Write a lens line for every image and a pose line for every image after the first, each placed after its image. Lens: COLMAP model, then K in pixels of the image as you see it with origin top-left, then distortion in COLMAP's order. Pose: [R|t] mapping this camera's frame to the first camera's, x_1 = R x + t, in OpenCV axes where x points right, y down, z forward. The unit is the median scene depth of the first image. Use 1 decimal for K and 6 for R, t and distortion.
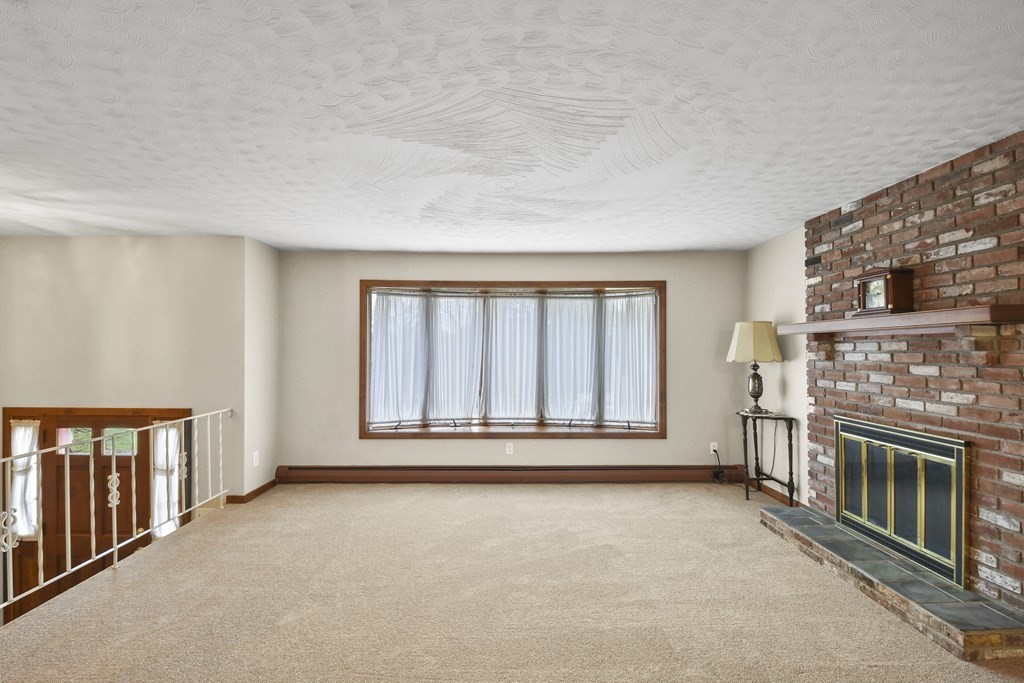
lens RADIAL K [[457.6, 0, 506.4], [0, 457.6, 345.4], [0, 0, 1]] dist [0.012202, -0.014981]
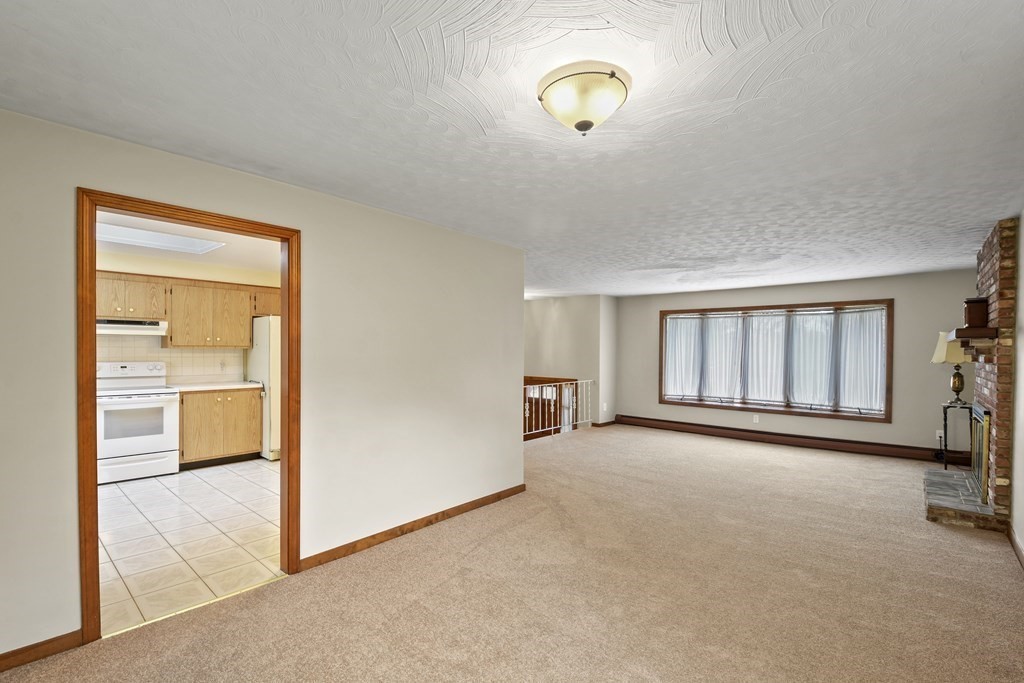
lens RADIAL K [[457.6, 0, 505.1], [0, 457.6, 356.9], [0, 0, 1]] dist [0.012202, -0.014981]
pose [[0.733677, 0.013985, -0.679354, 0.515509], [-0.000985, 0.999809, 0.019517, -0.005074], [0.679497, -0.013650, 0.733551, -0.795143]]
